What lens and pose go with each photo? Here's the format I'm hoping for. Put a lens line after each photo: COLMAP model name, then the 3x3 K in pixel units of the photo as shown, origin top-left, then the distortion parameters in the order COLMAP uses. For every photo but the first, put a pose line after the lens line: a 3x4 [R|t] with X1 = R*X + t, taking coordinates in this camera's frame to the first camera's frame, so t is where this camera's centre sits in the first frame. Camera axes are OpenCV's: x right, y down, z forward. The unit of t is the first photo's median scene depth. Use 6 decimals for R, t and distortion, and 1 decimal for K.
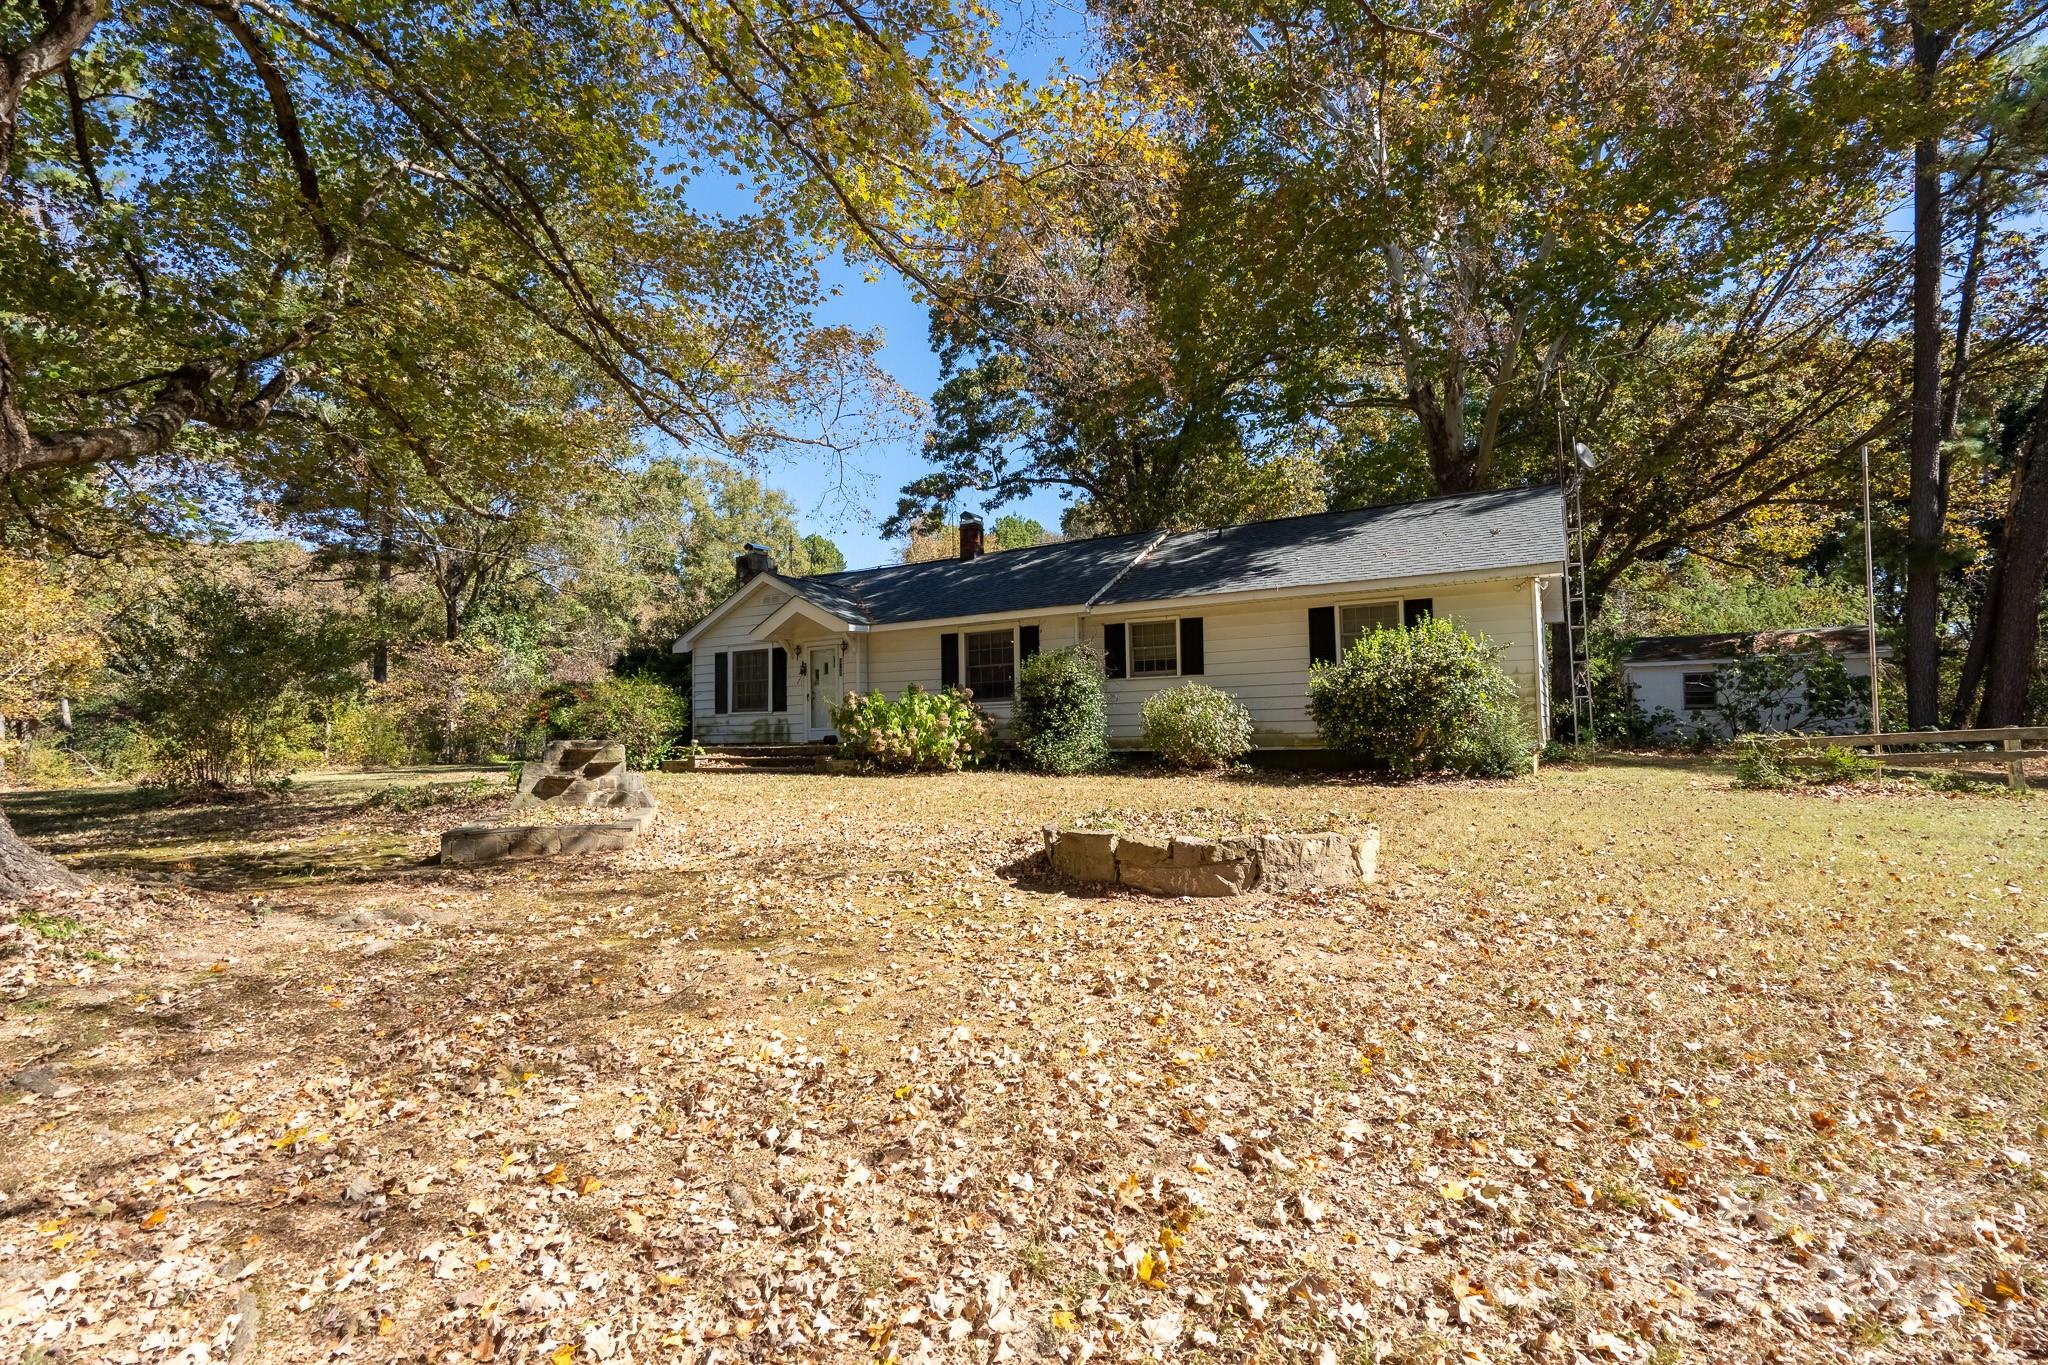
lens RADIAL K [[951.6, 0, 1019.6], [0, 951.6, 697.7], [0, 0, 1]] dist [-0.001840, 0.001015]
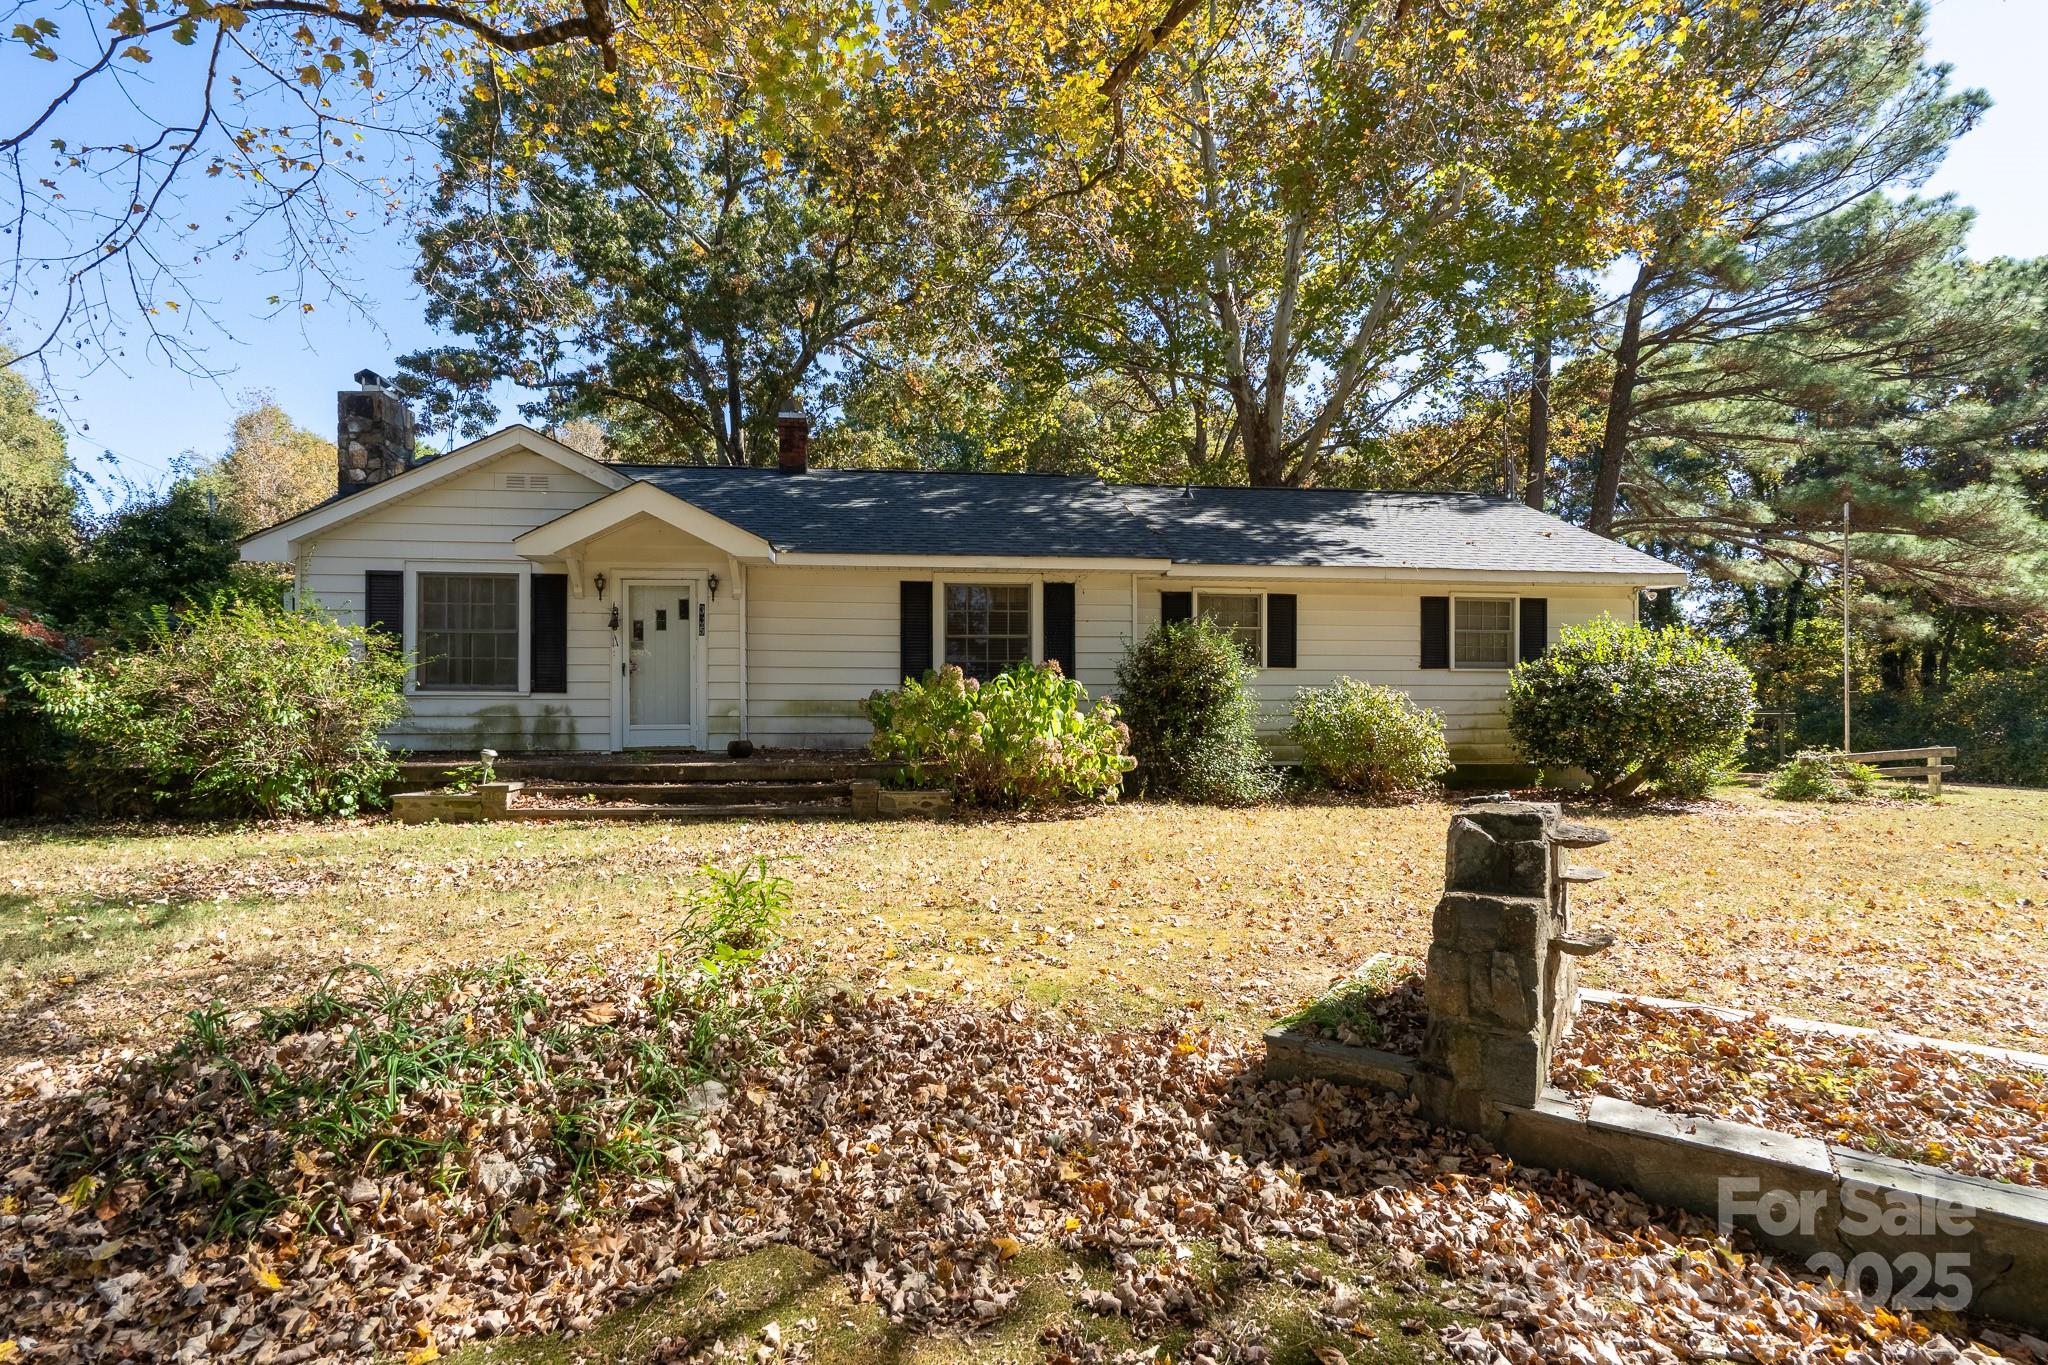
lens RADIAL K [[960.1, 0, 997.0], [0, 960.1, 744.4], [0, 0, 1]] dist [-0.006272, -0.000233]
pose [[0.812987, 0.006444, 0.582247, -0.400469], [-0.040096, 0.998185, 0.044939, 0.009530], [-0.580900, -0.059881, 0.811769, 0.453189]]
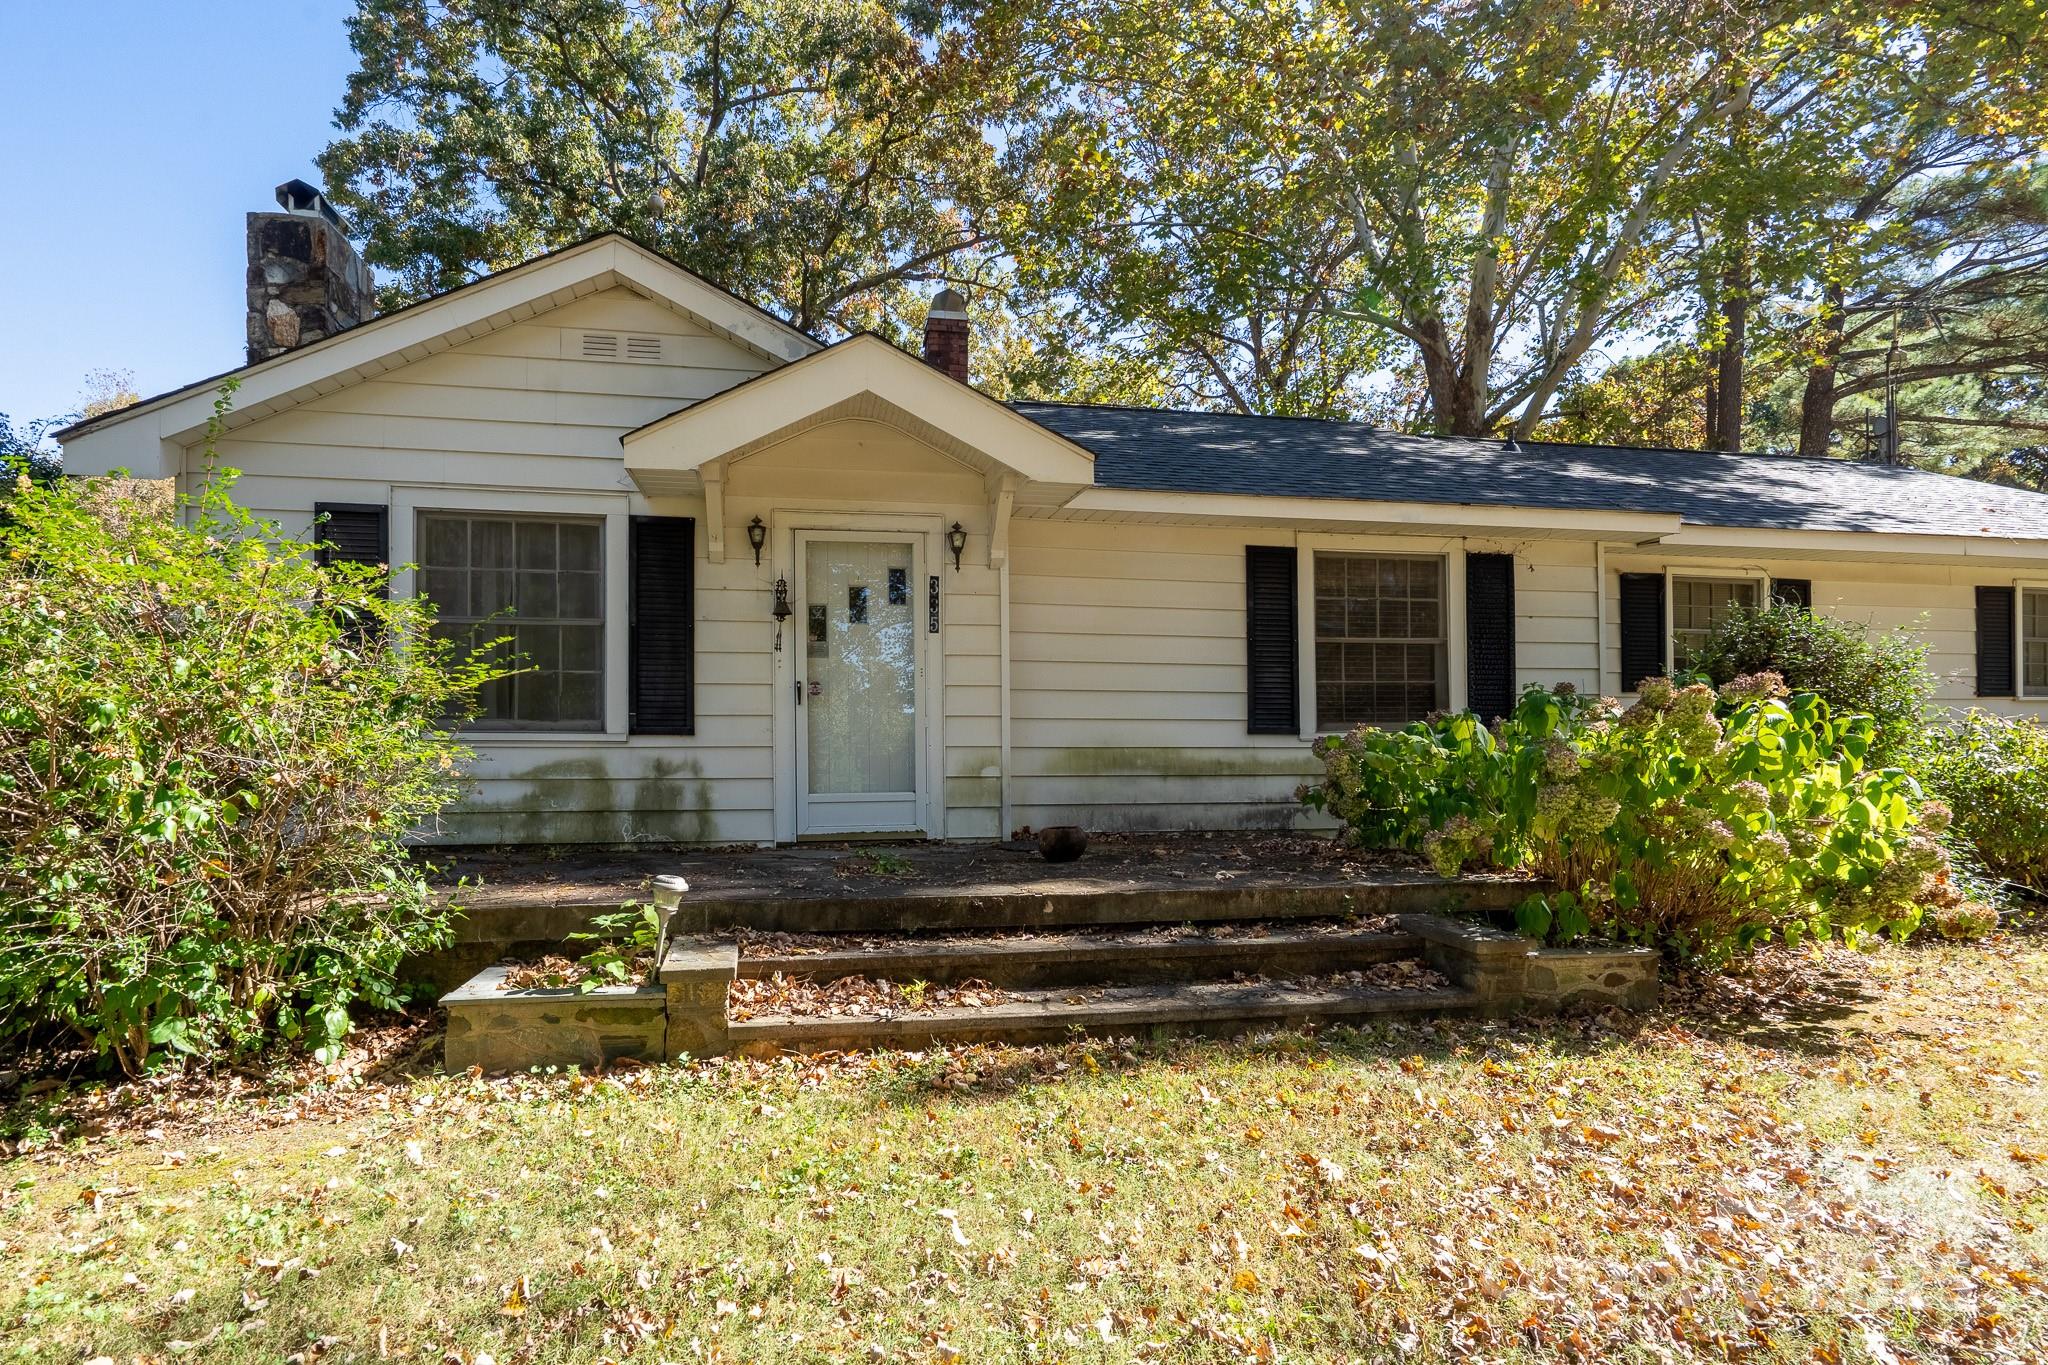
lens RADIAL K [[968.2, 0, 939.3], [0, 968.2, 777.8], [0, 0, 1]] dist [0.001751, 0.000466]
pose [[0.784269, 0.006465, 0.620387, -0.409634], [-0.041057, 0.998295, 0.041499, 0.012296], [-0.619061, -0.058017, 0.783197, 0.786617]]
